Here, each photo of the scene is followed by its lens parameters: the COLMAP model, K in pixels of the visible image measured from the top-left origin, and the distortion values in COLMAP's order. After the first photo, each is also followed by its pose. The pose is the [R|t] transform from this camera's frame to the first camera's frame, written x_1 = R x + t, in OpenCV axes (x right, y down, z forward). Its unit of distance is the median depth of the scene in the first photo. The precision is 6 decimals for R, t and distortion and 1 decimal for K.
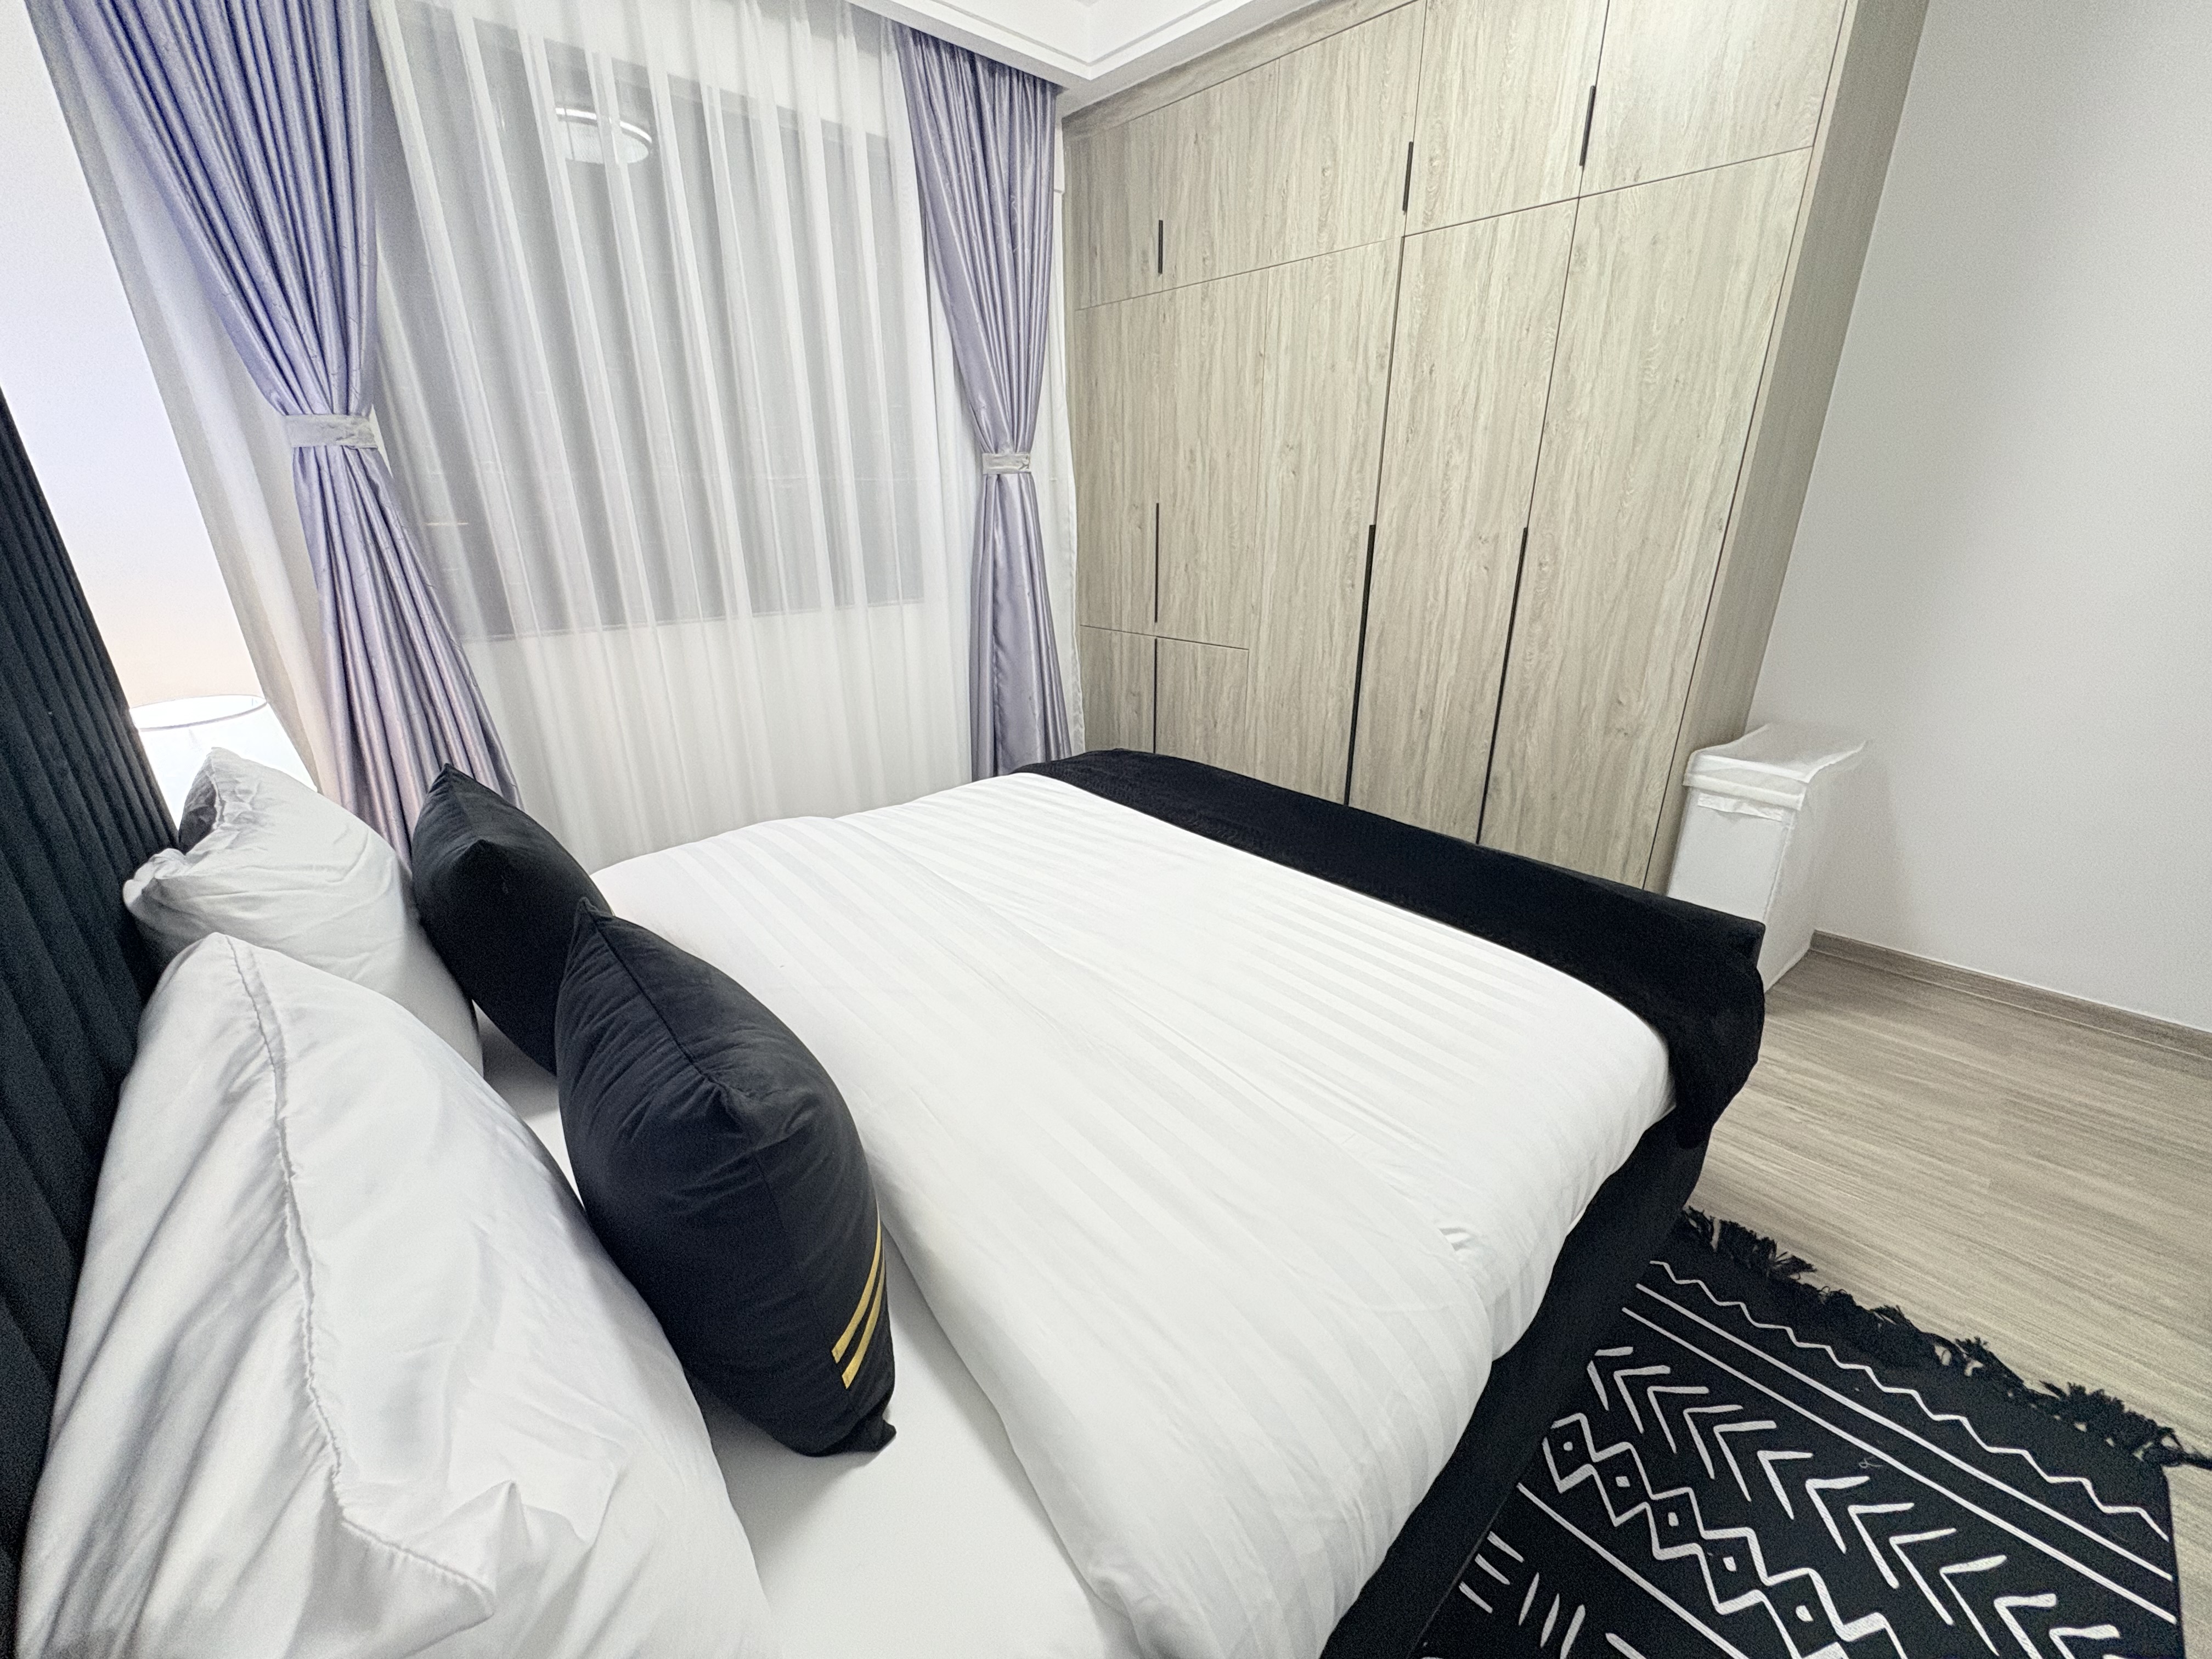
lens RADIAL K [[879.7, 0, 1106.7], [0, 879.7, 825.3], [0, 0, 1]] dist [0.000535, 0.000161]
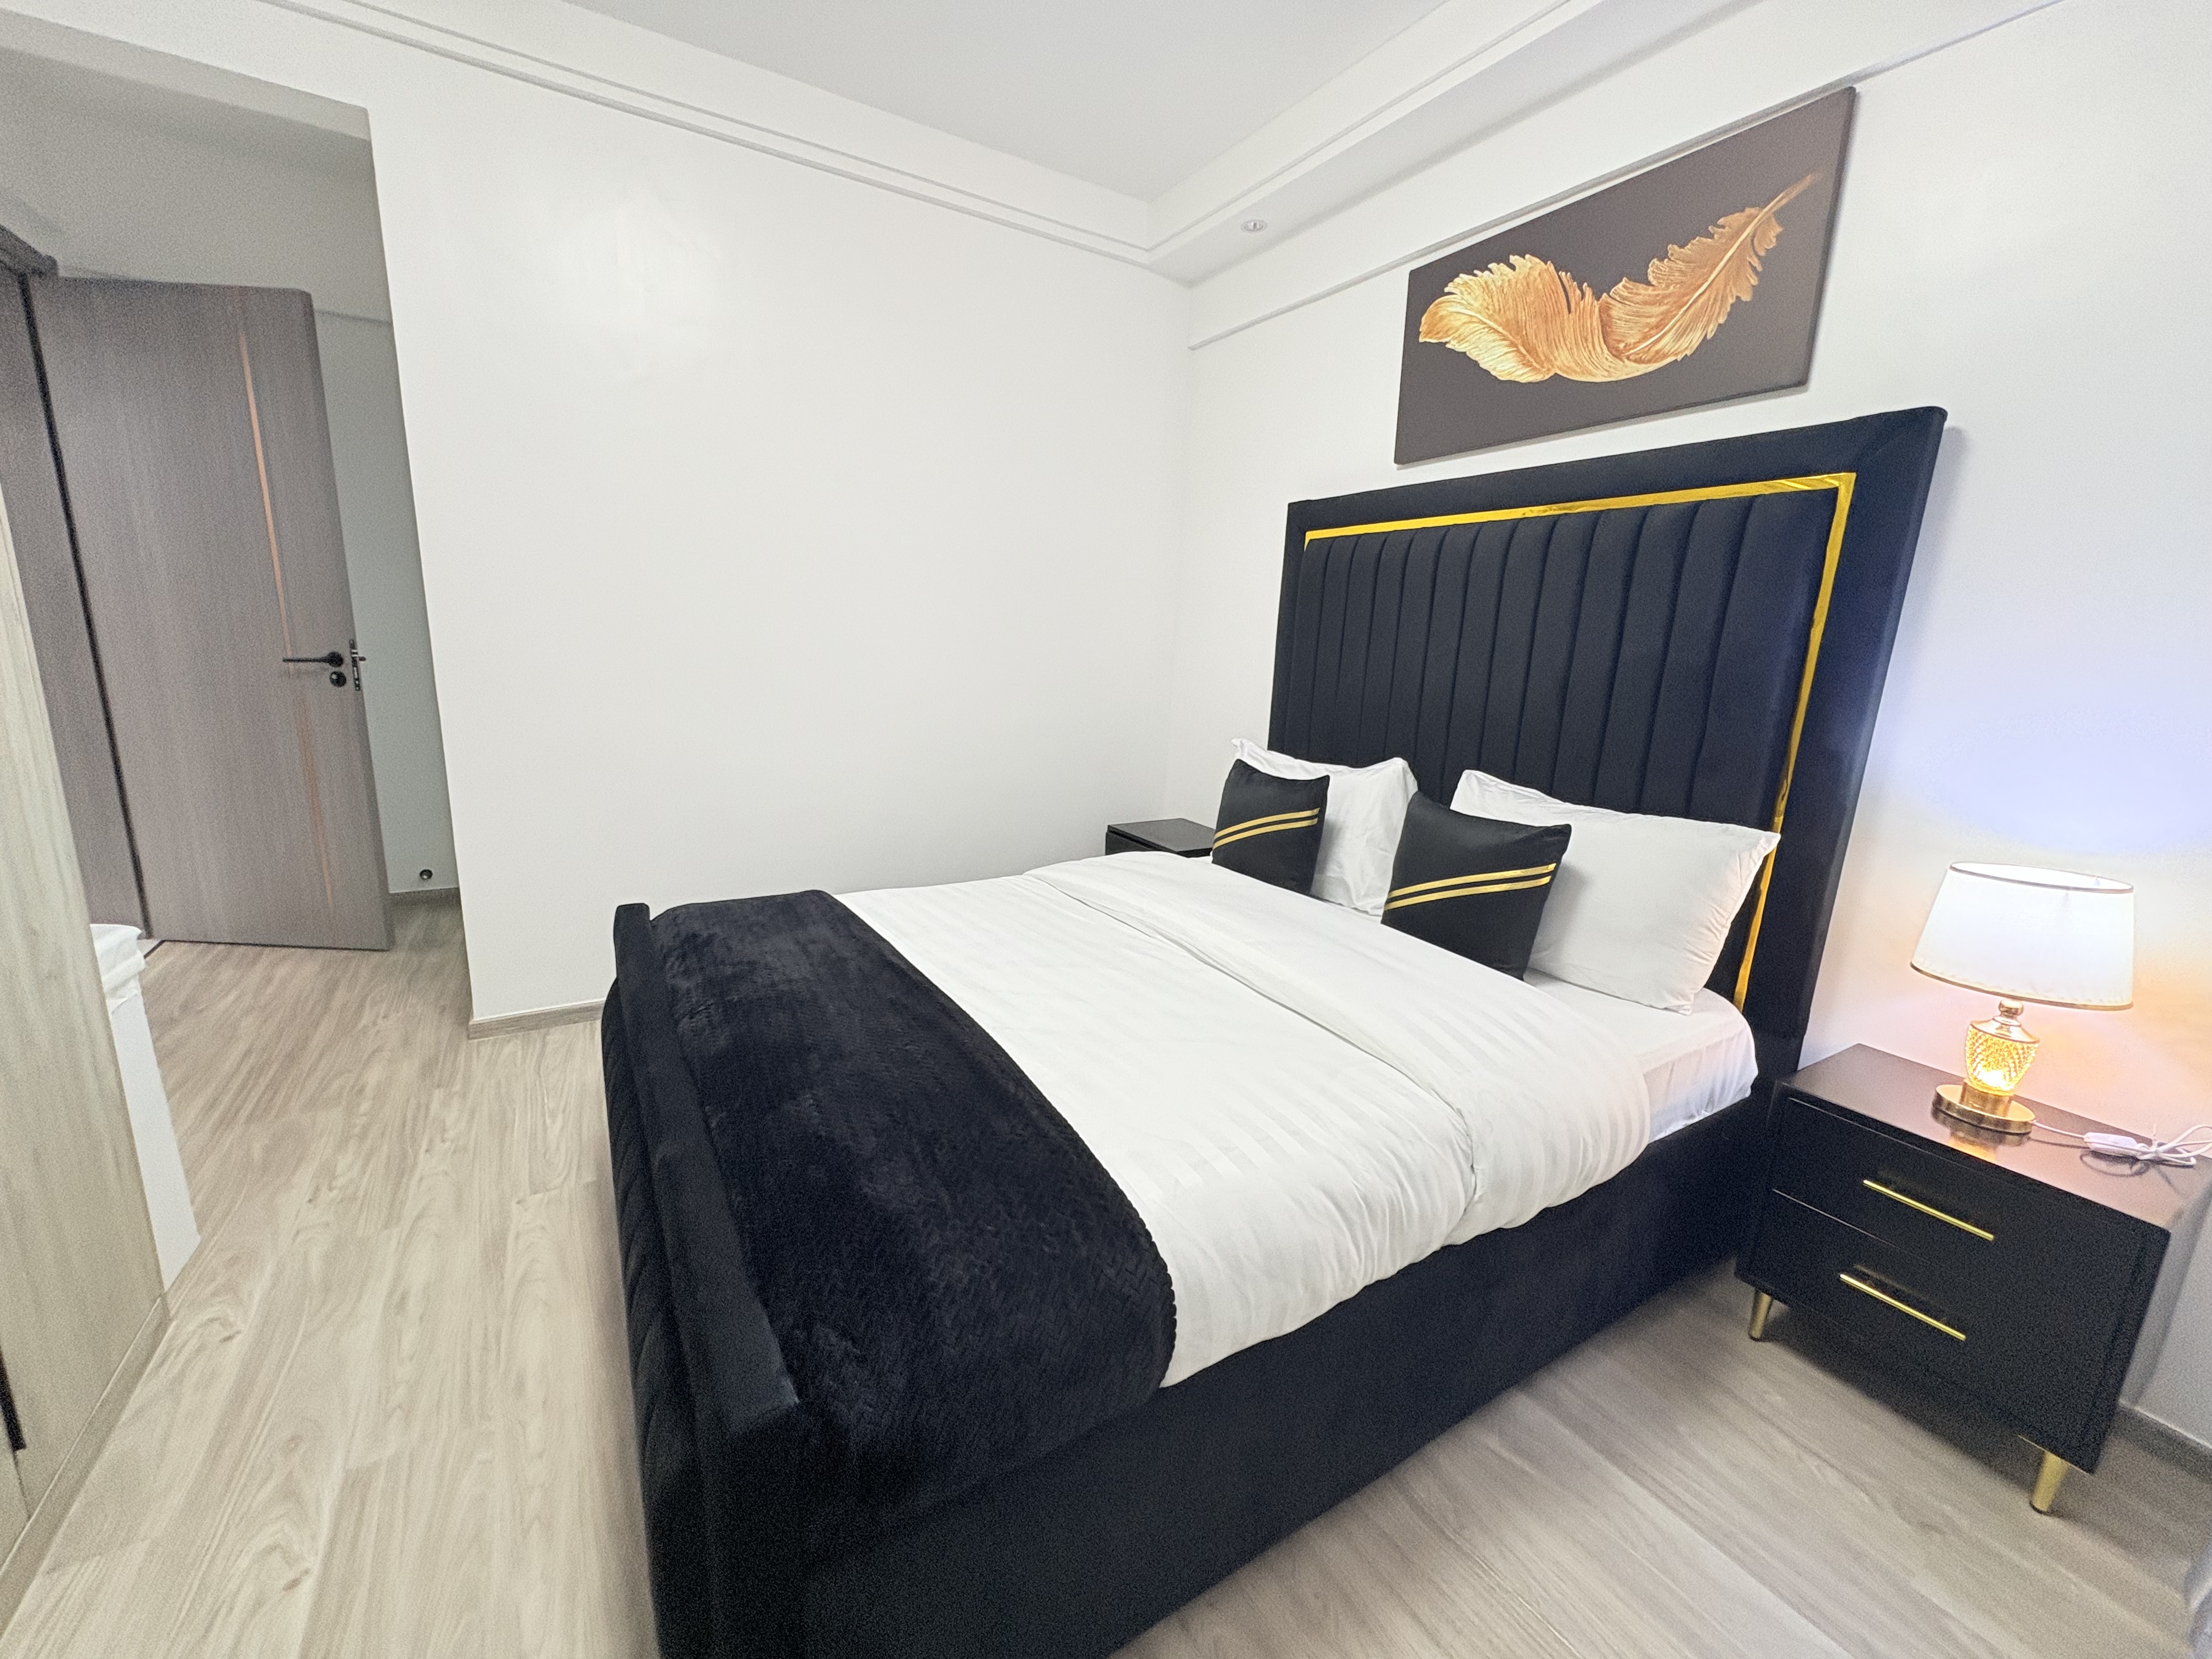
lens RADIAL K [[886.1, 0, 1104.8], [0, 886.1, 826.1], [0, 0, 1]] dist [0.003105, 0.000439]
pose [[-0.976764, -0.082929, 0.197623, -0.298152], [0.034582, 0.849035, 0.527204, -0.840403], [-0.211510, 0.521788, -0.826439, 2.340173]]
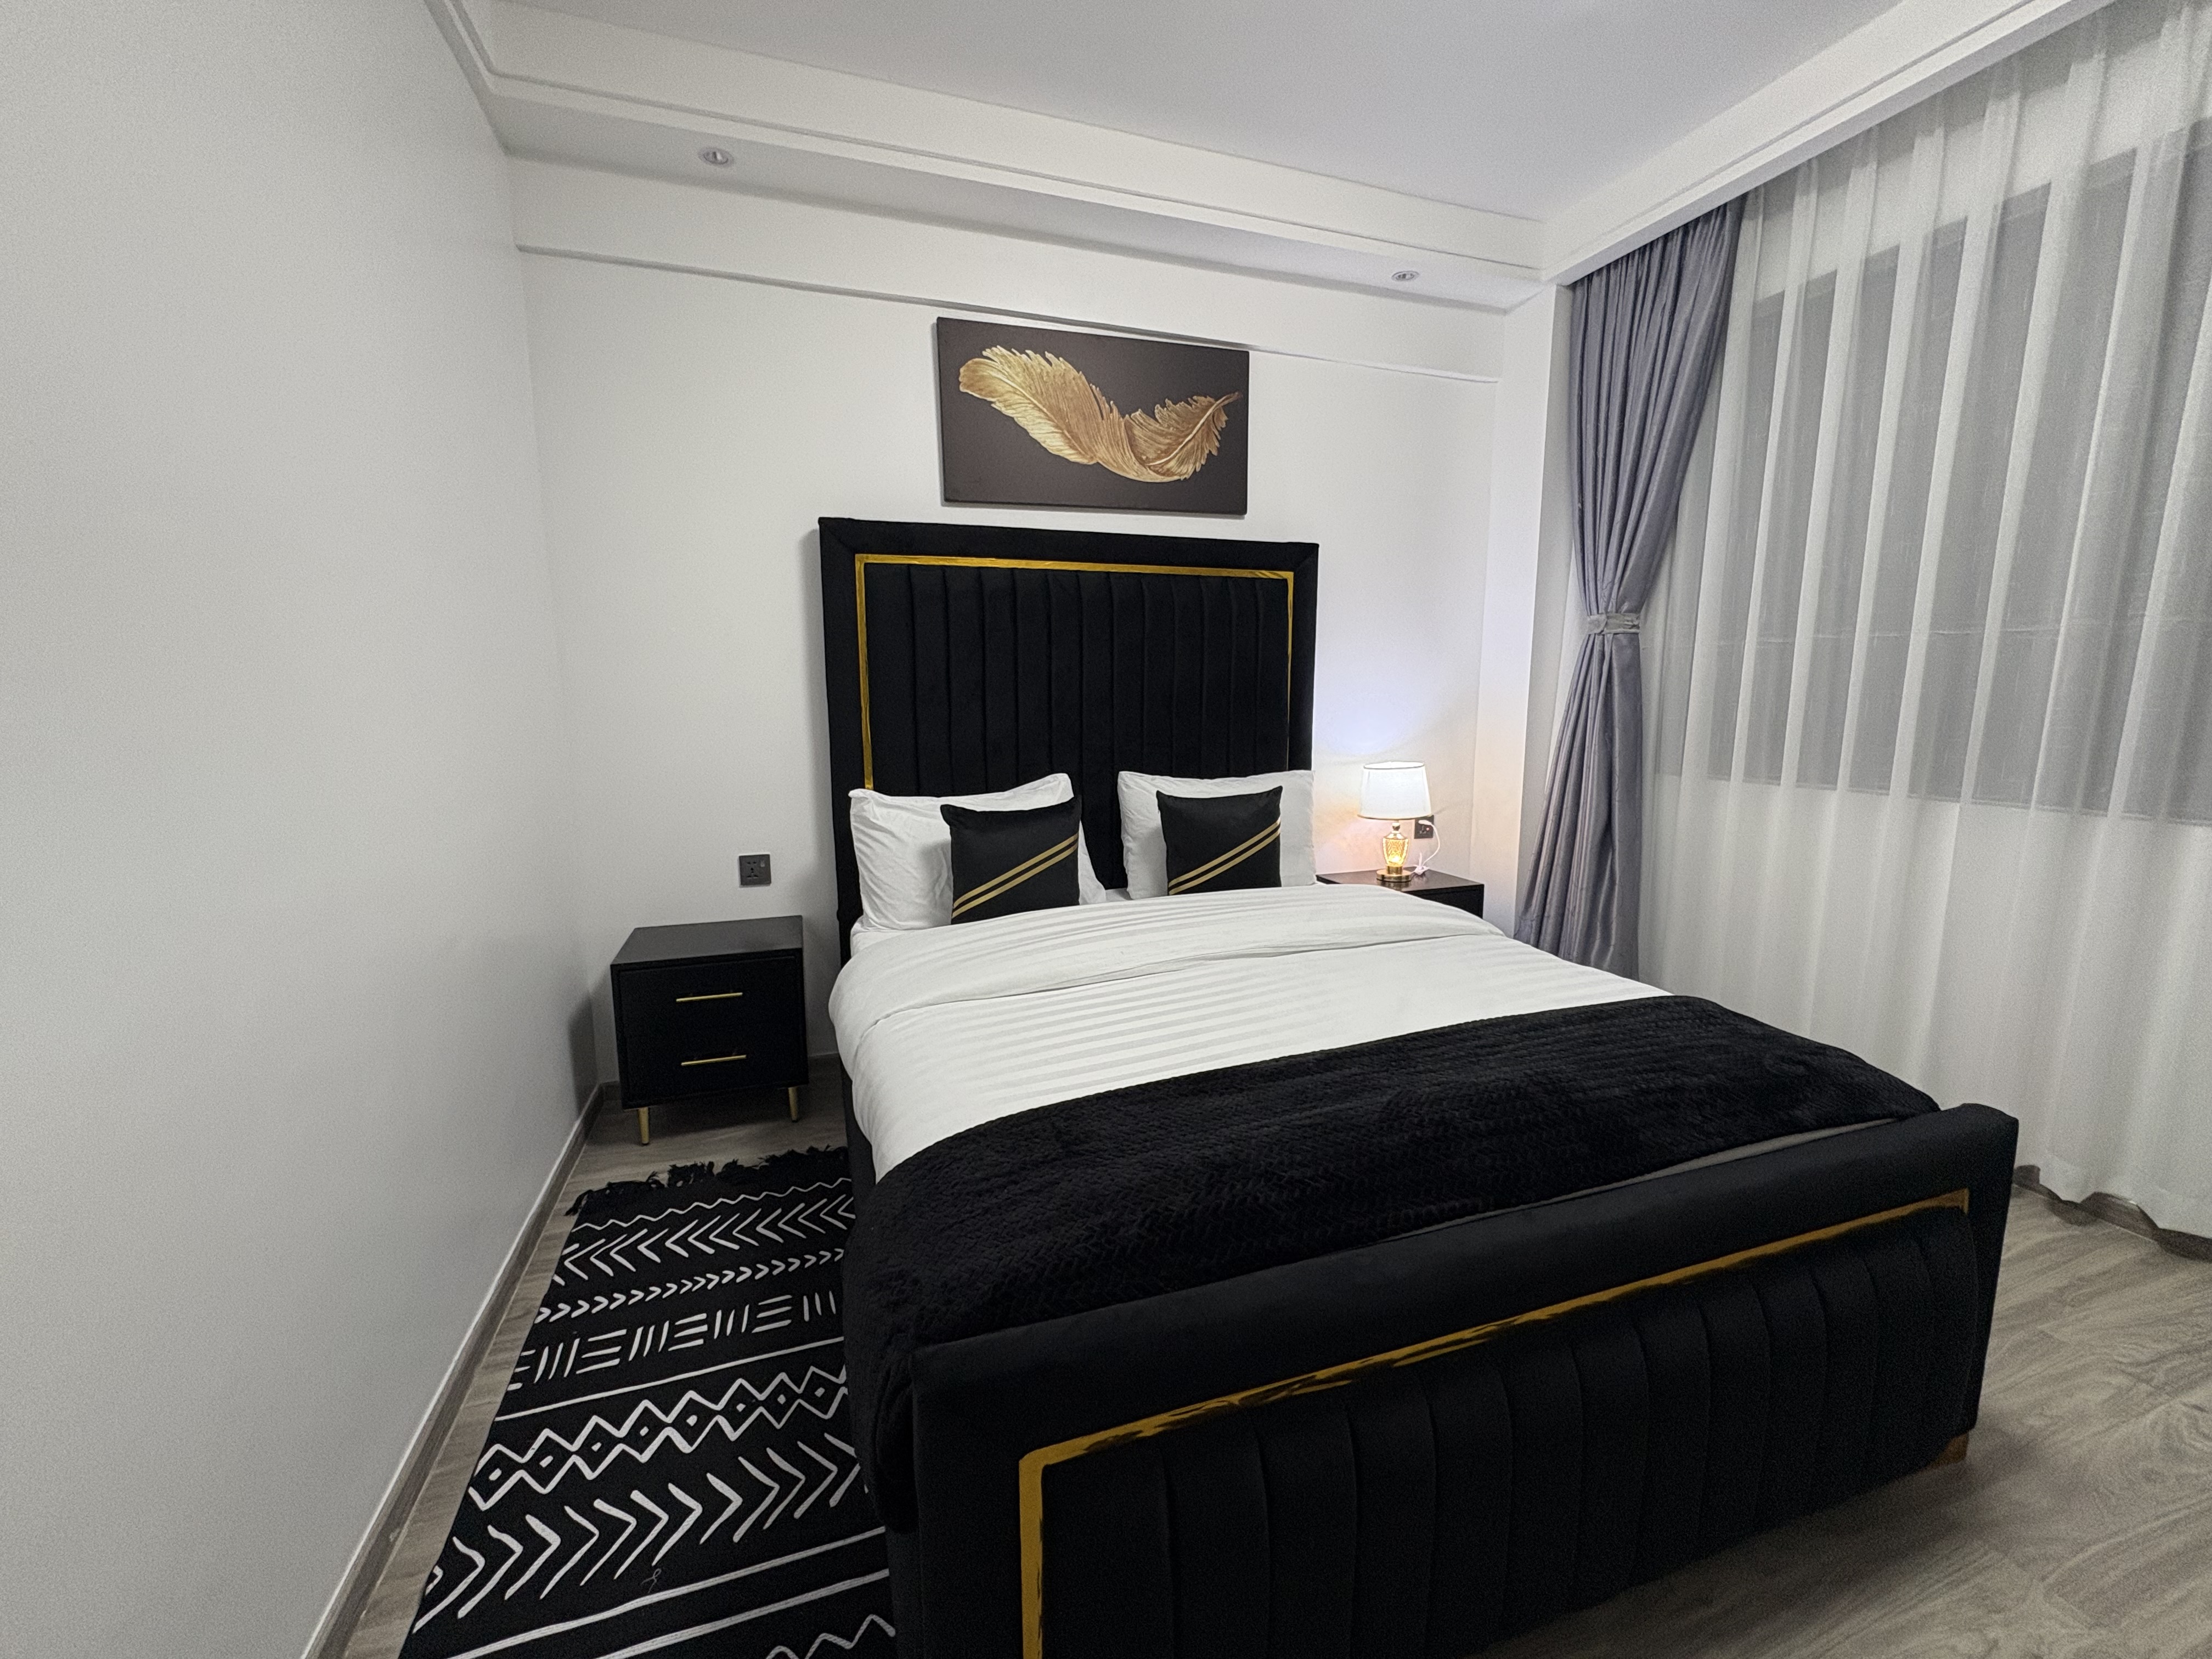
lens RADIAL K [[884.5, 0, 1106.4], [0, 884.5, 827.3], [0, 0, 1]] dist [0.000295, 0.000052]
pose [[-0.417052, 0.145488, -0.897163, 1.383338], [-0.309336, 0.905453, 0.290630, -0.468909], [0.854622, 0.398732, -0.332616, 1.395445]]
